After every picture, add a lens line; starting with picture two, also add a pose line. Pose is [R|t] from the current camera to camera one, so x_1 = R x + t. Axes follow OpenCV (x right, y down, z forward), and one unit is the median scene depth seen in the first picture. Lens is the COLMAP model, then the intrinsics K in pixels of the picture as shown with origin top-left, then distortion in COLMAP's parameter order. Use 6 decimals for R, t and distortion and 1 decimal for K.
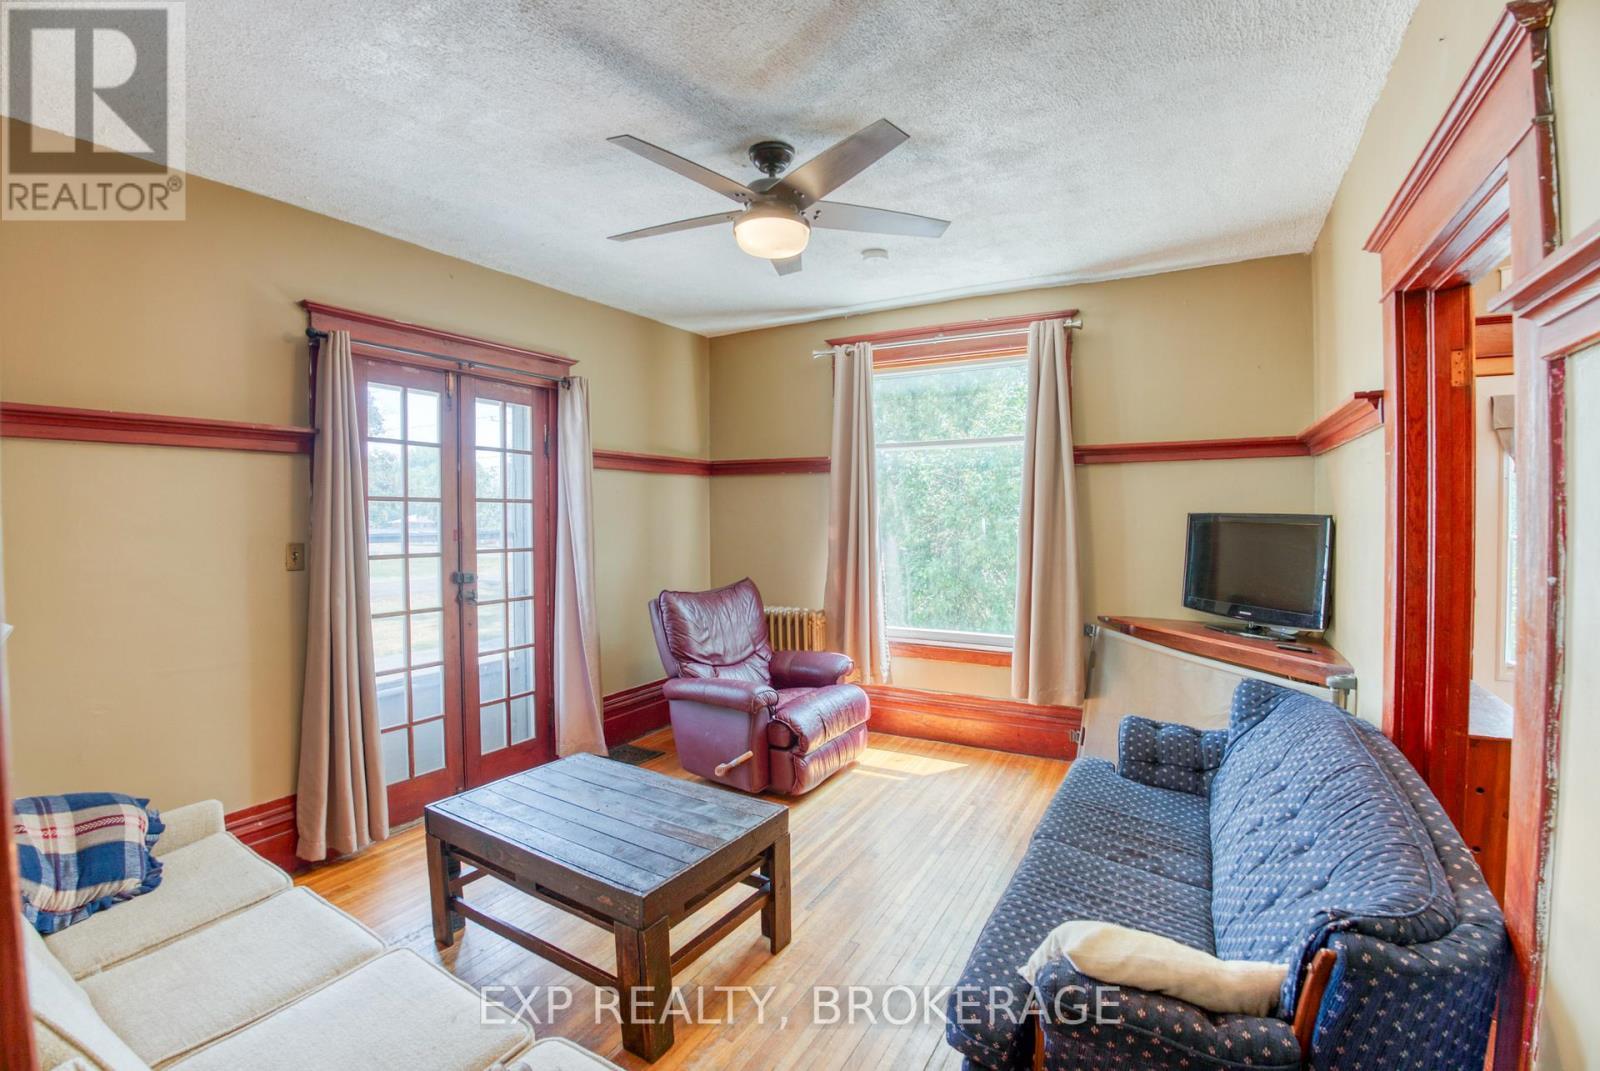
lens RADIAL K [[724.6, 0, 795.8], [0, 724.6, 532.2], [0, 0, 1]] dist [-0.067699, 0.011390]
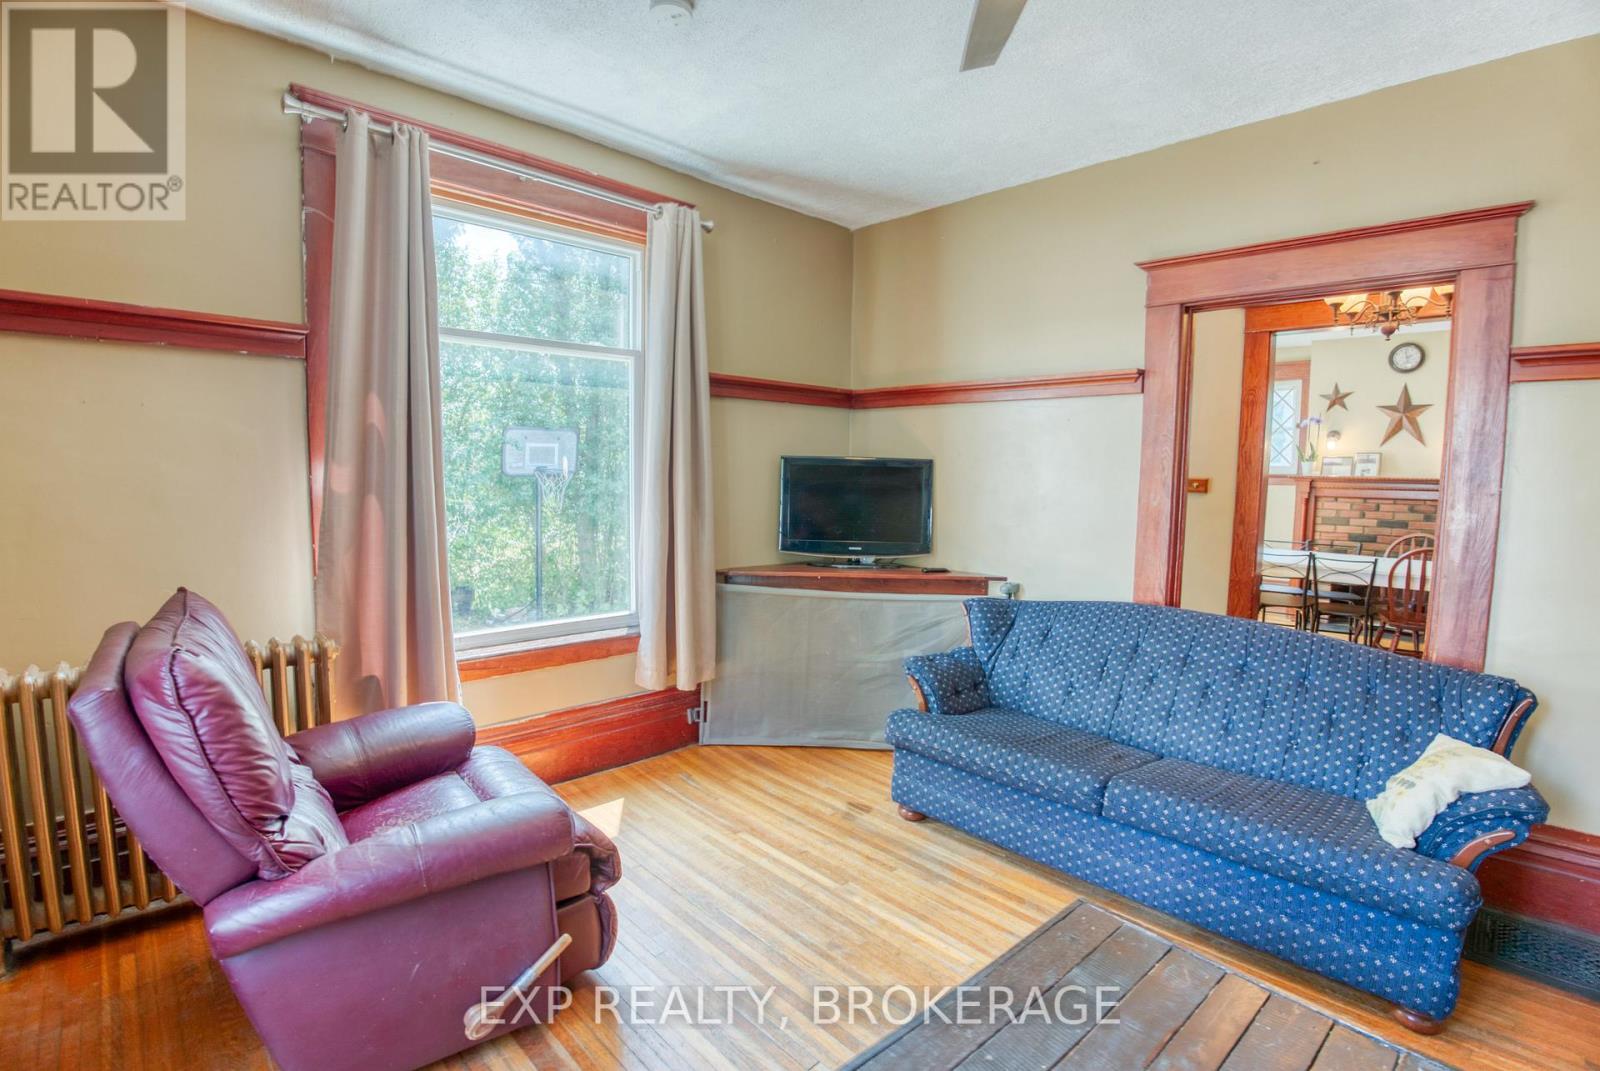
lens RADIAL K [[724.6, 0, 795.8], [0, 724.6, 532.2], [0, 0, 1]] dist [-0.067699, 0.011390]
pose [[0.293800, -0.070337, 0.953276, -0.396717], [0.012112, 0.997483, 0.069866, 0.008479], [-0.955790, -0.008981, 0.293912, 0.648807]]
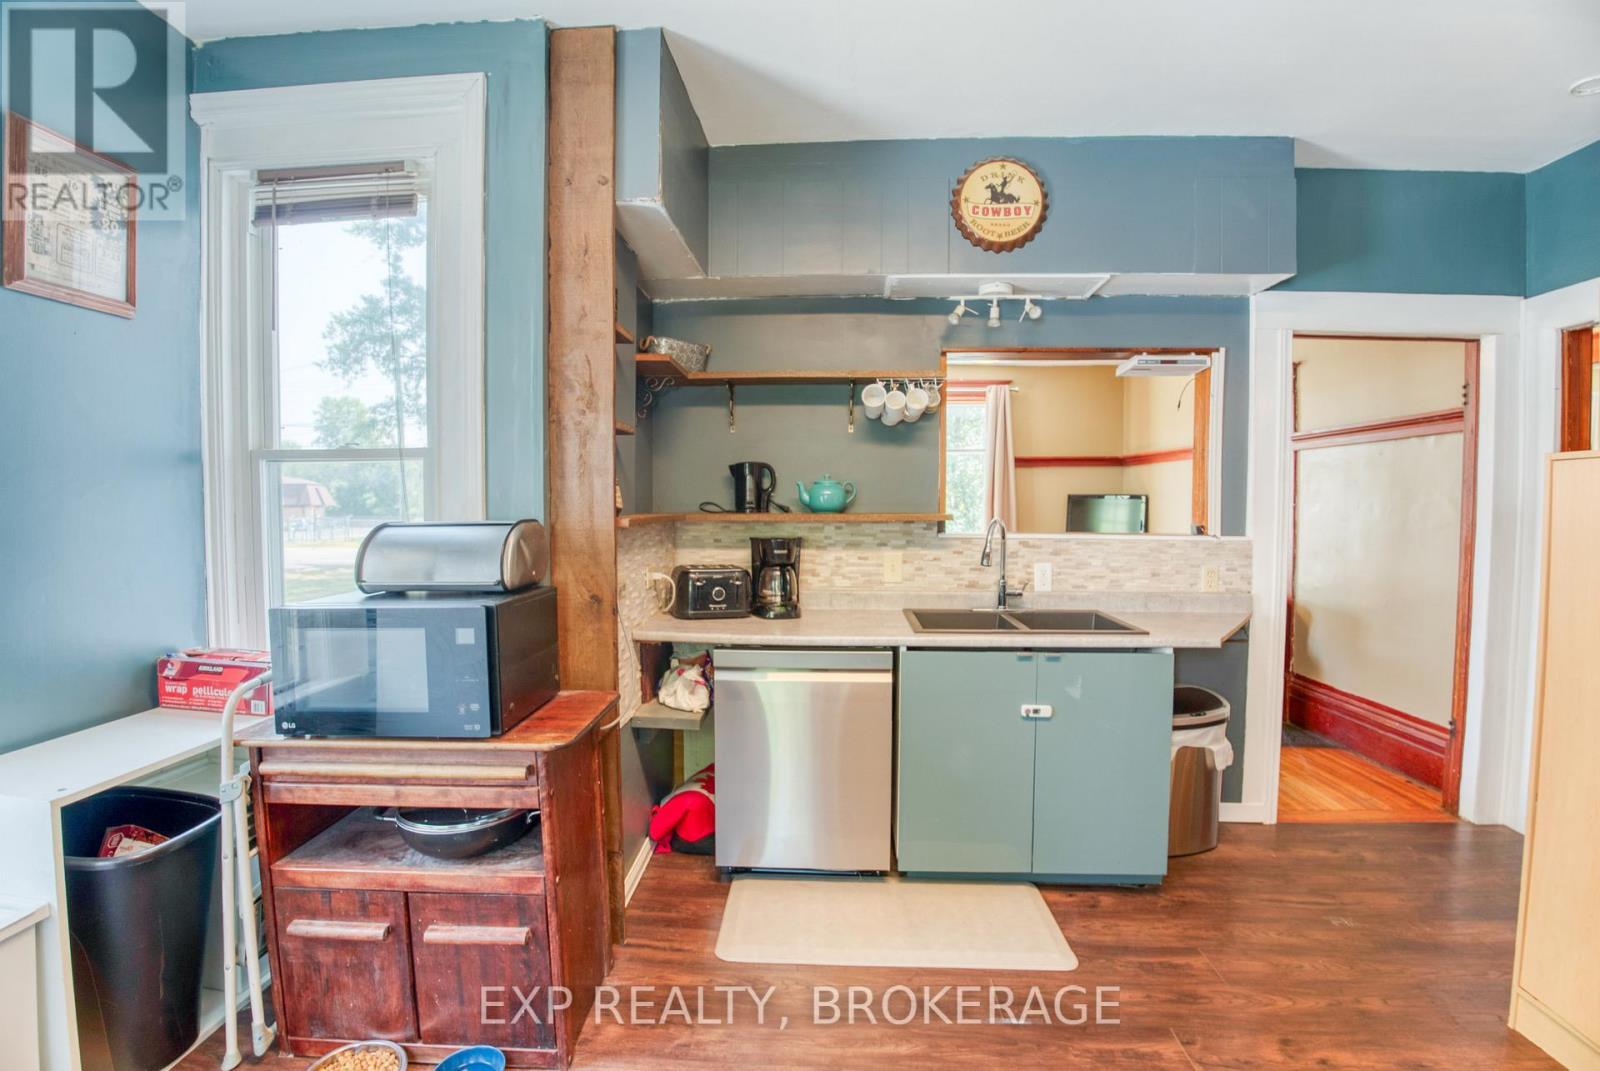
lens RADIAL K [[737.4, 0, 792.9], [0, 737.4, 531.6], [0, 0, 1]] dist [-0.056290, 0.007464]
pose [[0.896486, -0.006935, 0.443018, -0.937487], [0.002607, 0.999943, 0.010378, 0.050026], [-0.443065, -0.008149, 0.896453, -0.421550]]
